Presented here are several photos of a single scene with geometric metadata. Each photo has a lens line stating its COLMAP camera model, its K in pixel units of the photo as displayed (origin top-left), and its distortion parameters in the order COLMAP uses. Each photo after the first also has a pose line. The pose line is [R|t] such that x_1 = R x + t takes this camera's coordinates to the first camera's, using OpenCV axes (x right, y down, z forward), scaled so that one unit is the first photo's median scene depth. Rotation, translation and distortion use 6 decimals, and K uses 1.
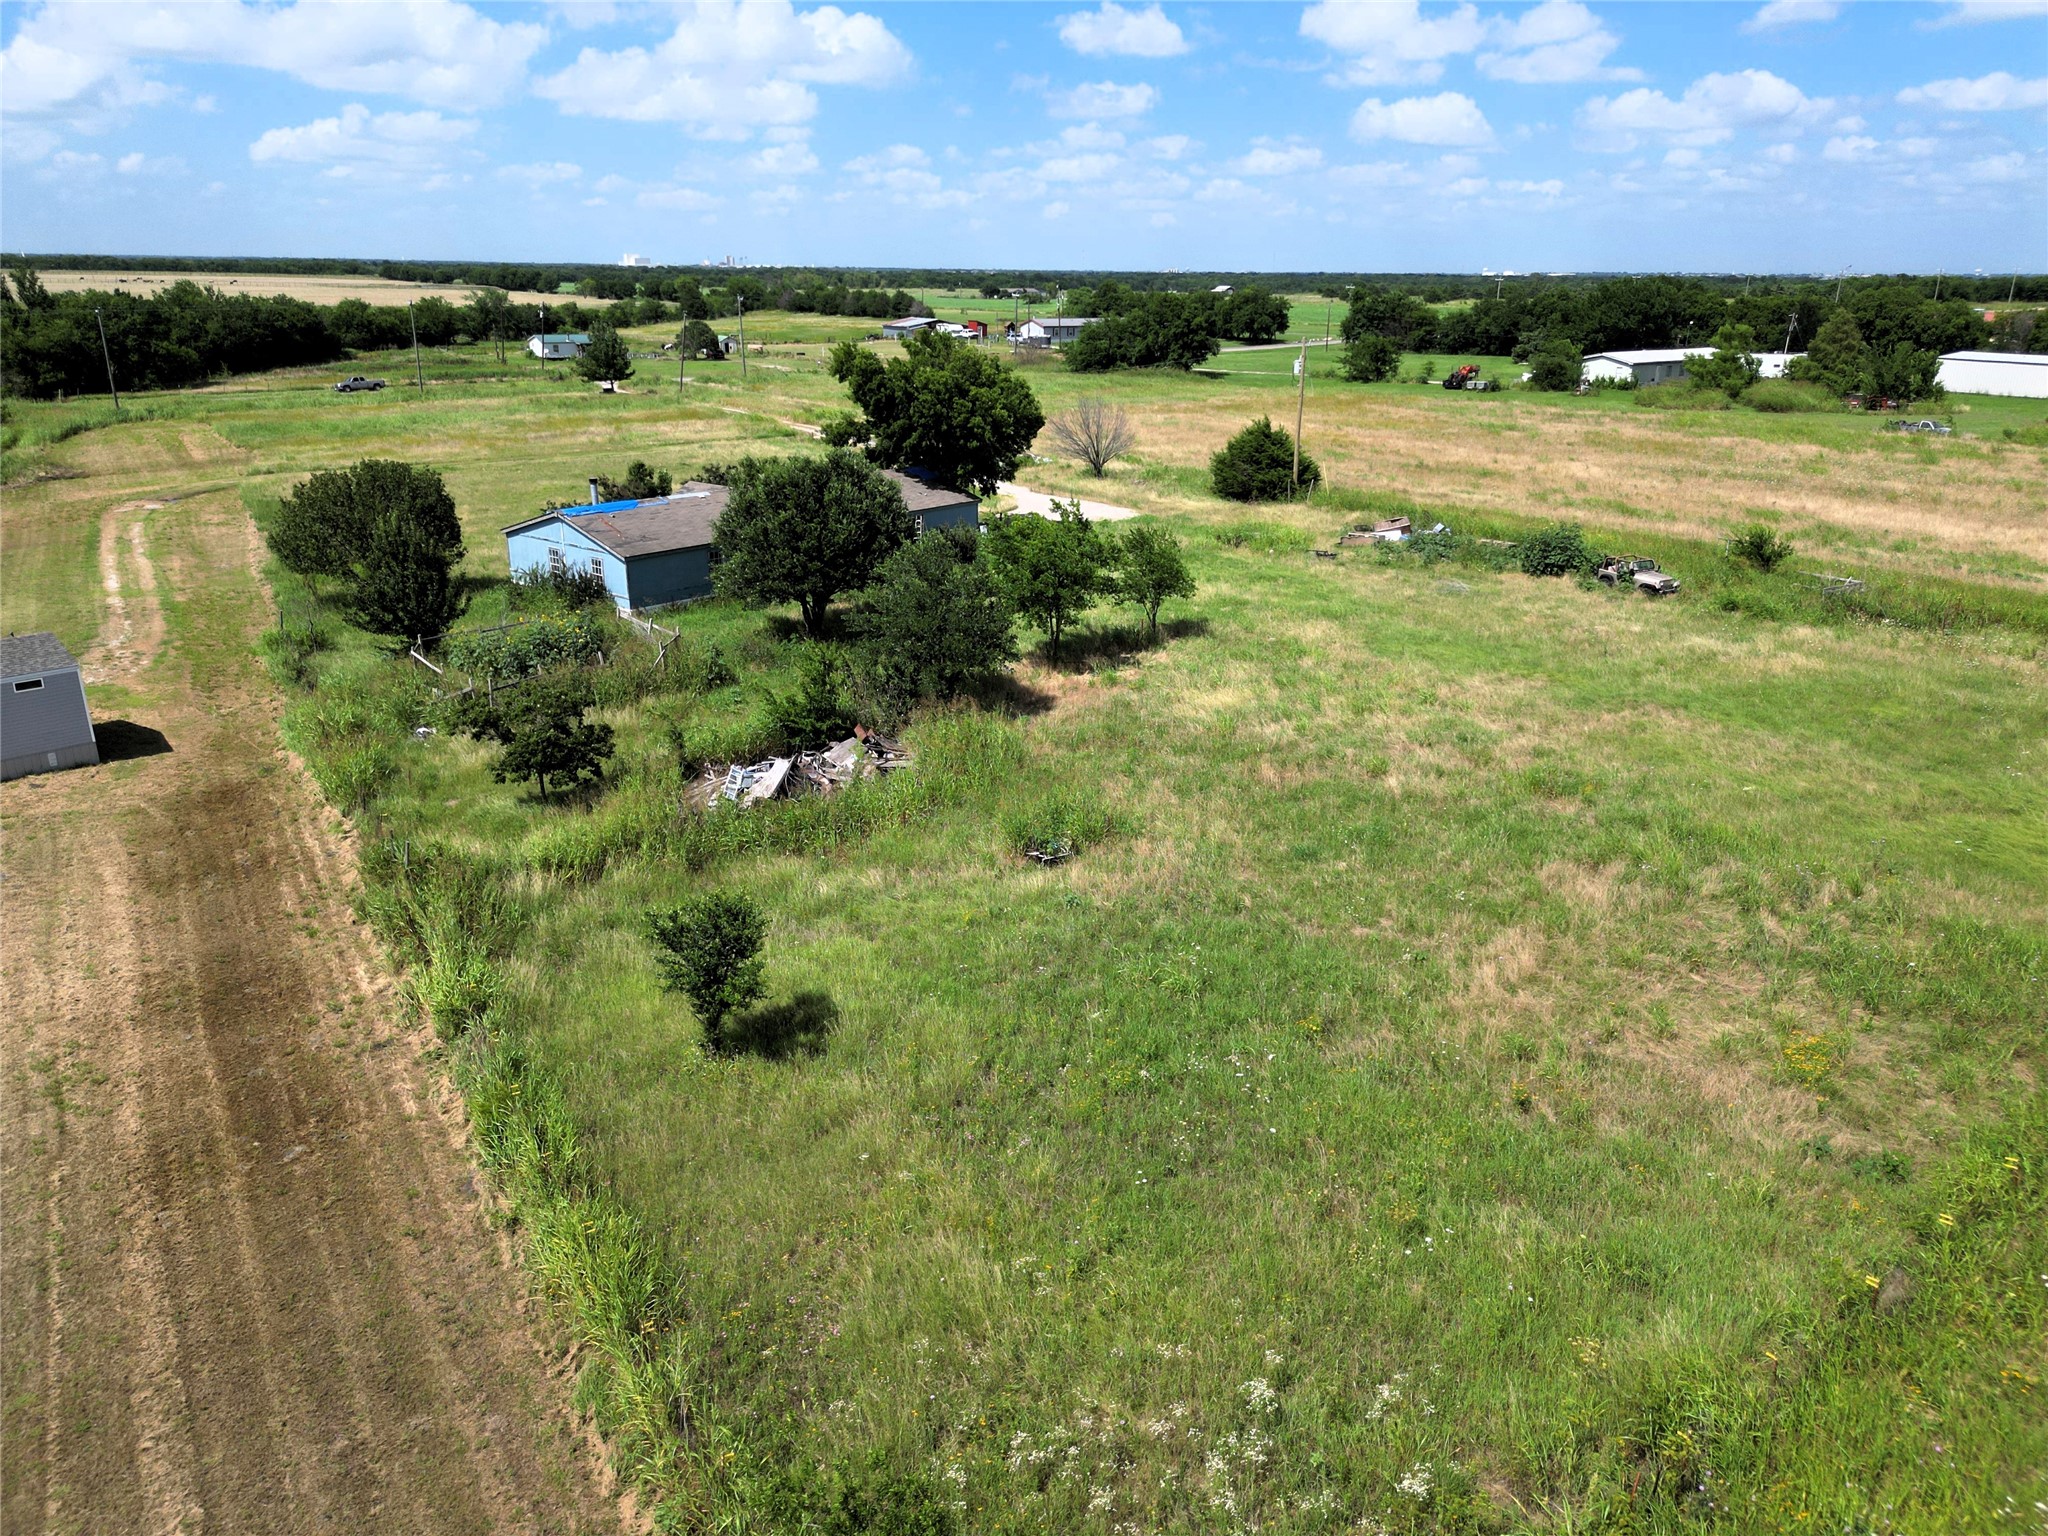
lens RADIAL K [[1455.6, 0, 1014.1], [0, 1455.6, 768.1], [0, 0, 1]] dist [0.027532, -0.008646]
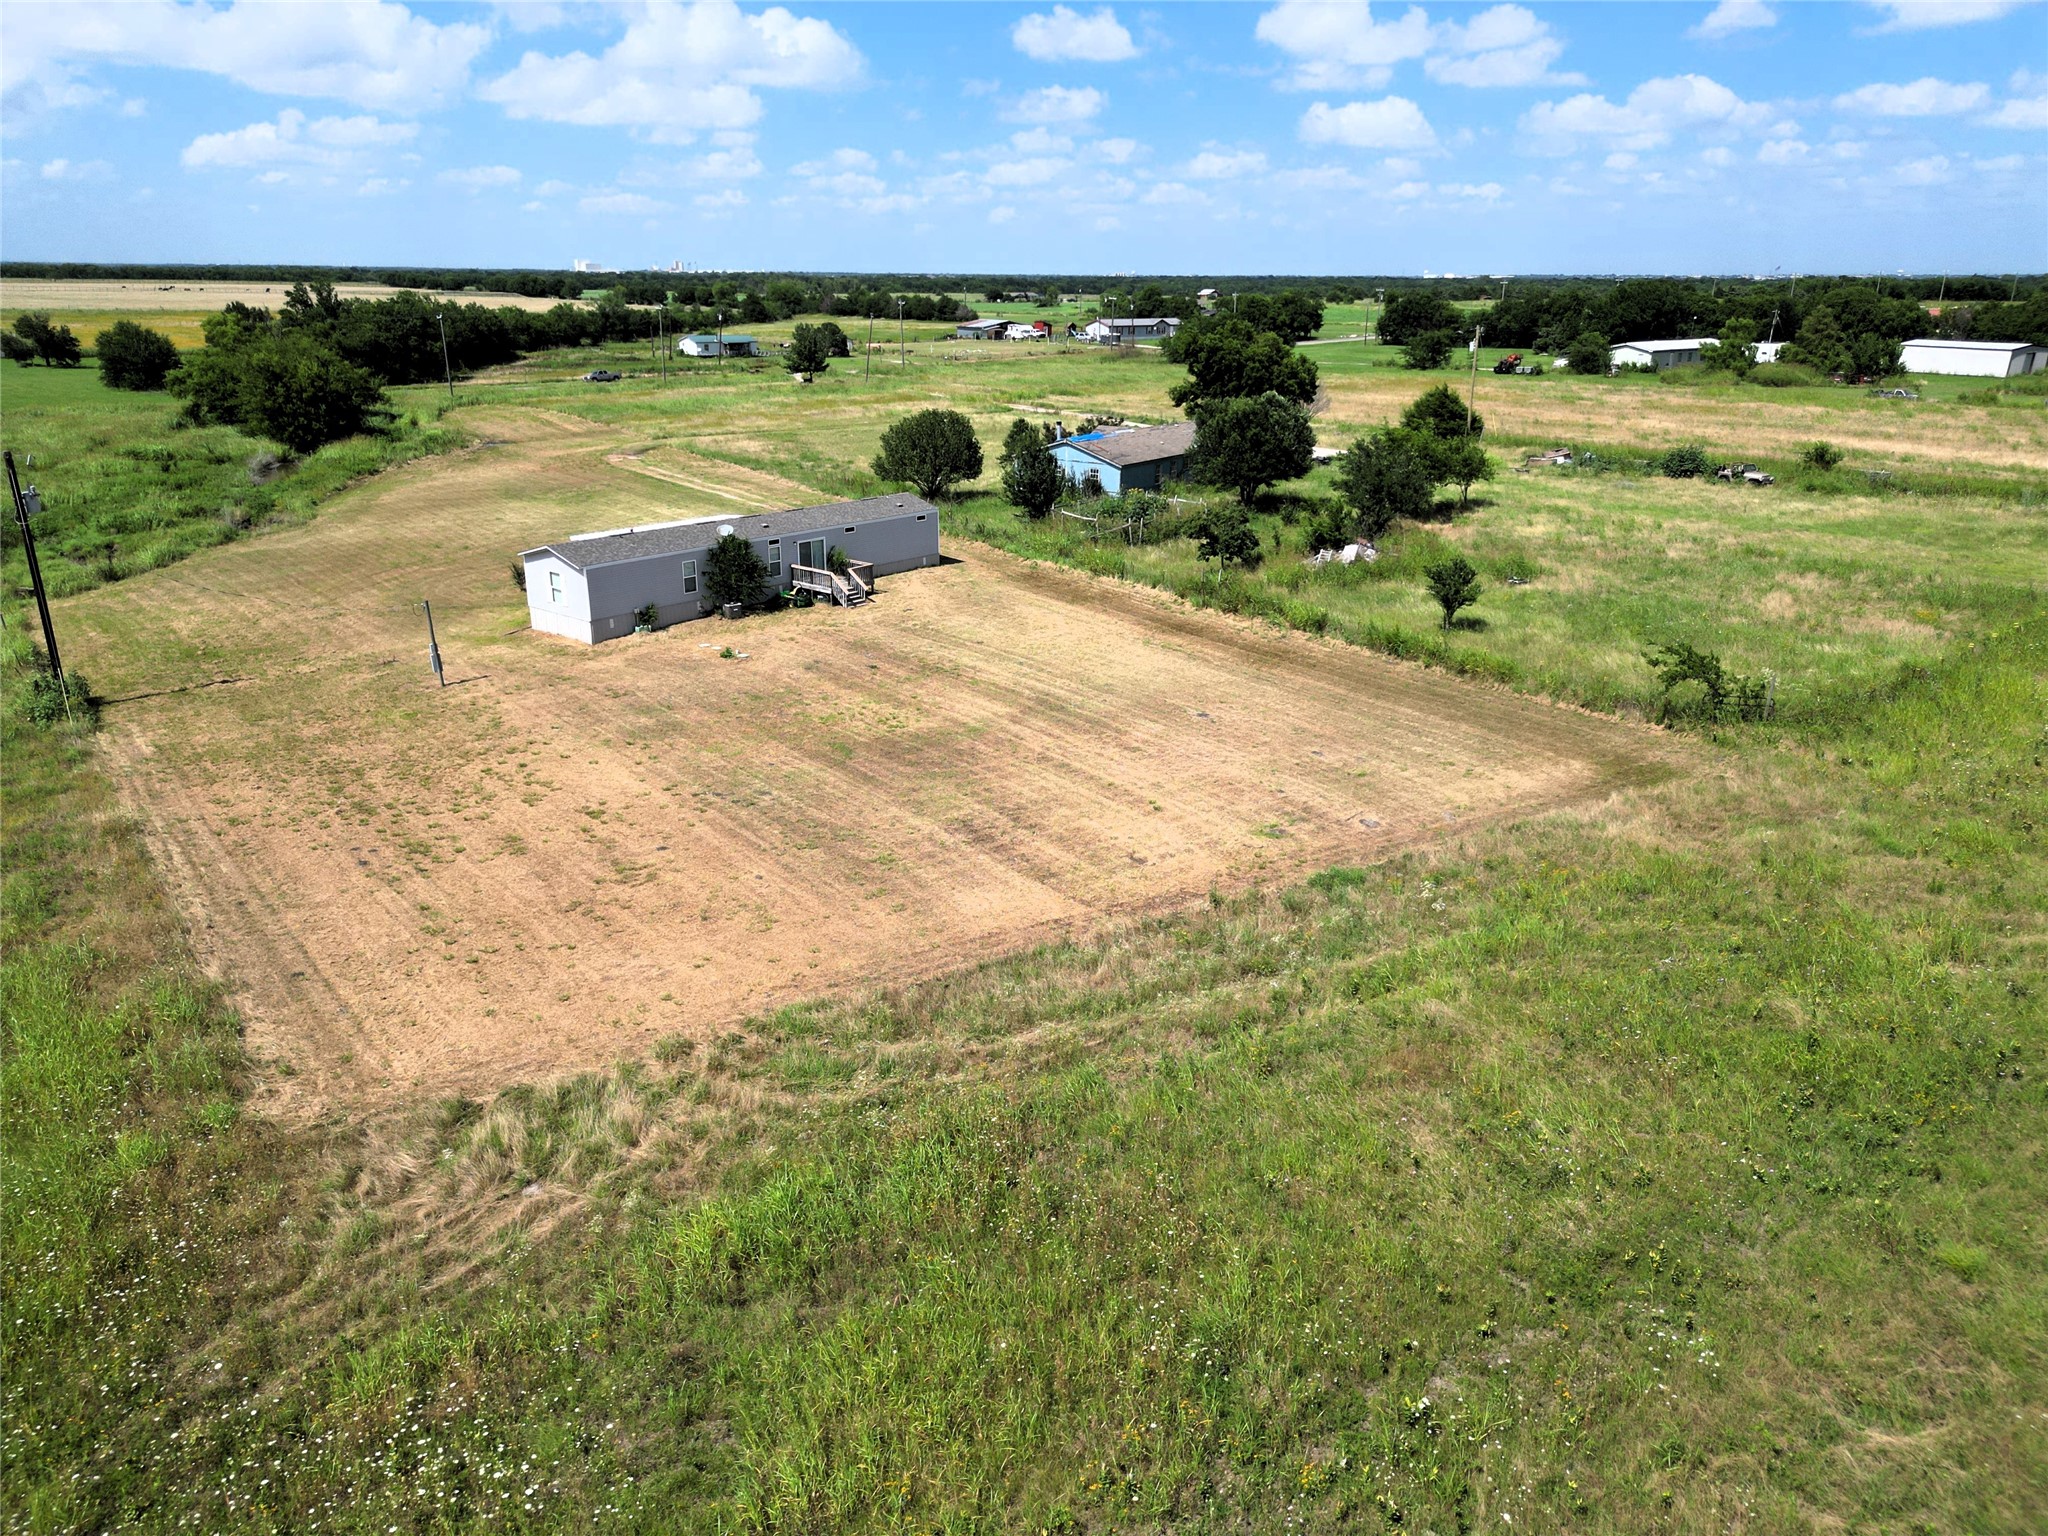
lens RADIAL K [[1425.0, 0, 945.0], [0, 1425.0, 860.9], [0, 0, 1]] dist [0.021379, -0.002981]
pose [[0.999946, -0.007338, 0.007348, -0.110276], [0.006878, 0.998131, 0.060722, 0.045043], [-0.007780, -0.060668, 0.998128, -0.138174]]
